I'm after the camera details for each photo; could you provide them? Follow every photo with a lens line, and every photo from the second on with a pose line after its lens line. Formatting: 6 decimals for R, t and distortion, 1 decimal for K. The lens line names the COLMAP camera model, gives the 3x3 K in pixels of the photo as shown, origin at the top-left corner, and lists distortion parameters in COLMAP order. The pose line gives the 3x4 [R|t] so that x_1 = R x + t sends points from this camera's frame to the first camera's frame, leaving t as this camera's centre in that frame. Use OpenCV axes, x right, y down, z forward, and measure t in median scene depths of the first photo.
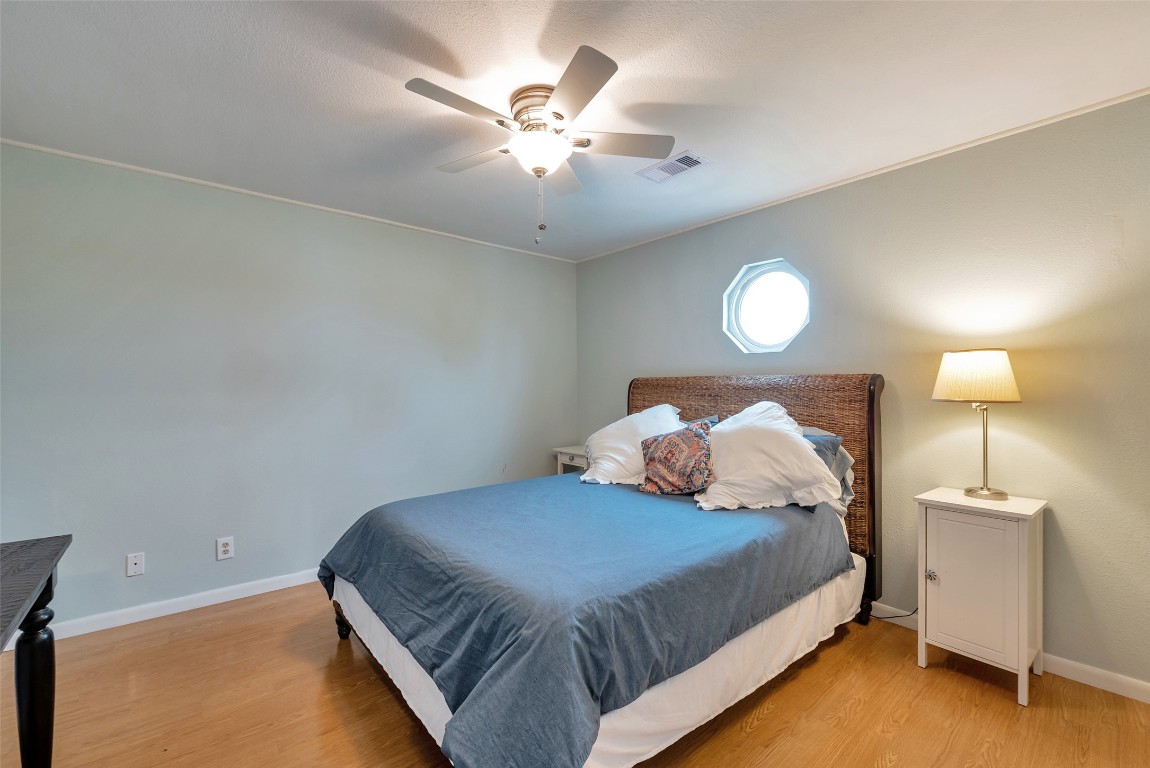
lens RADIAL K [[460.6, 0, 570.3], [0, 460.6, 402.0], [0, 0, 1]] dist [-0.008459, -0.000329]
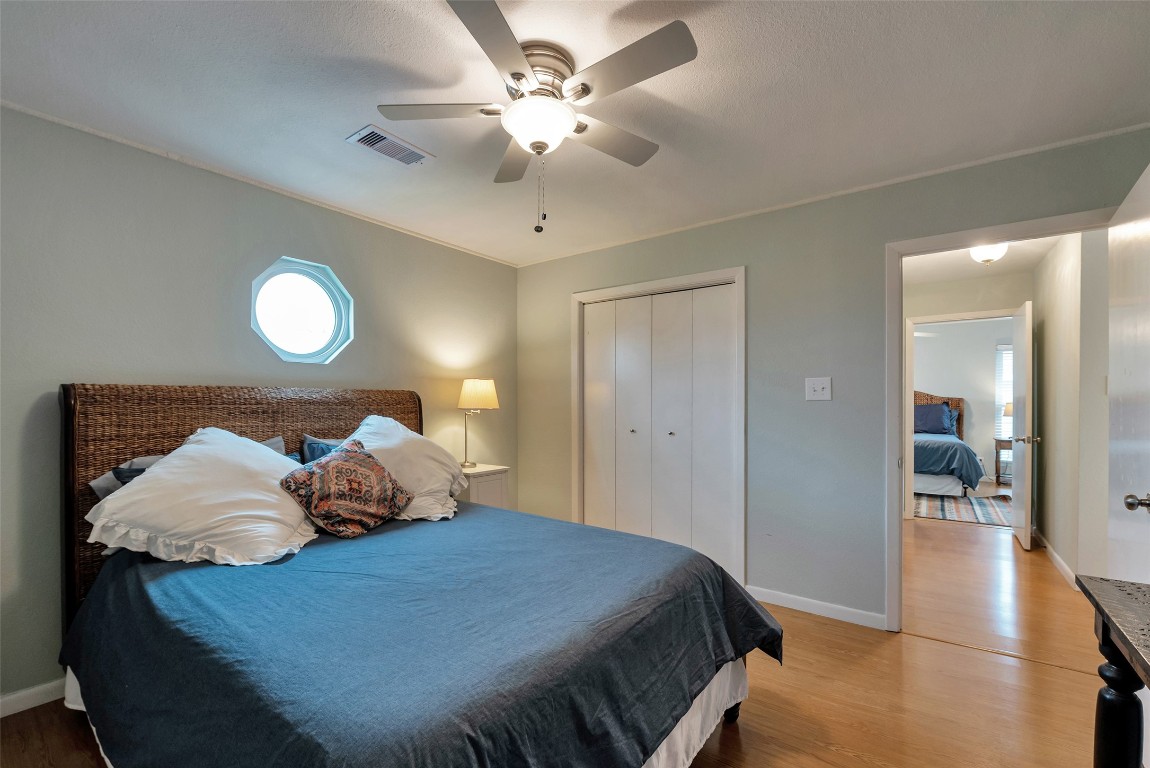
lens RADIAL K [[460.6, 0, 570.3], [0, 460.6, 402.0], [0, 0, 1]] dist [-0.008459, -0.000329]
pose [[-0.208596, -0.000895, 0.978002, -0.680089], [0.032873, 0.999428, 0.007926, -0.025286], [-0.977449, 0.033803, -0.208447, 0.816843]]
